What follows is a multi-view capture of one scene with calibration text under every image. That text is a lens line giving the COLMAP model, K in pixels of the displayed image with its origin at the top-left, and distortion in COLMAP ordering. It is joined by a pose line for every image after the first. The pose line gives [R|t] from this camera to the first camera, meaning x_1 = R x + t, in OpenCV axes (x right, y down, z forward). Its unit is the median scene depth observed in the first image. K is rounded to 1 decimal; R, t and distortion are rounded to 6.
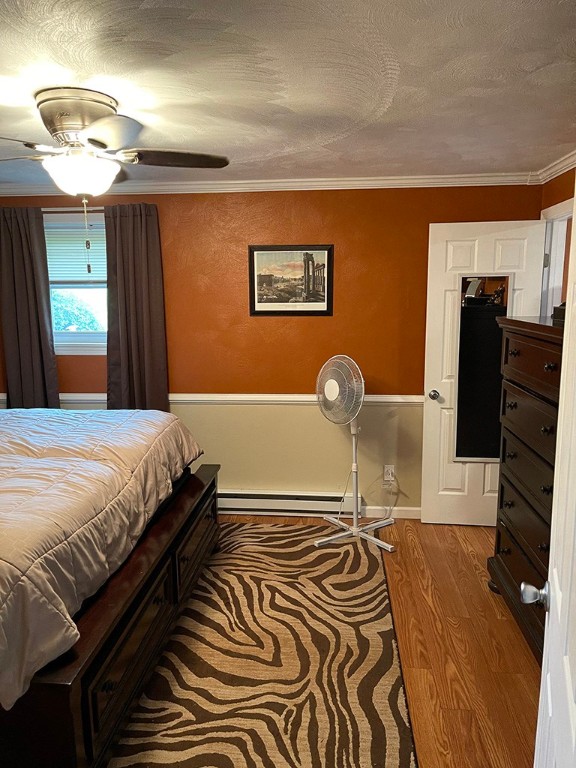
lens RADIAL K [[584.4, 0, 288.0], [0, 584.4, 384.0], [0, 0, 1]] dist [0.037898, -0.008437]
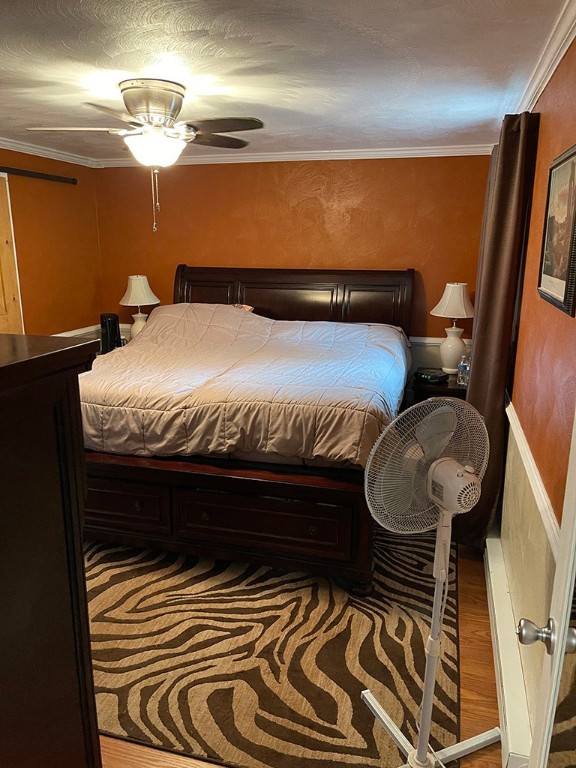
lens RADIAL K [[584.4, 0, 288.0], [0, 584.4, 384.0], [0, 0, 1]] dist [0.037898, -0.008437]
pose [[-0.176587, 0.246308, -0.952969, 0.640651], [-0.161772, 0.947755, 0.274937, -0.197986], [0.970900, 0.202714, -0.127515, 1.098789]]
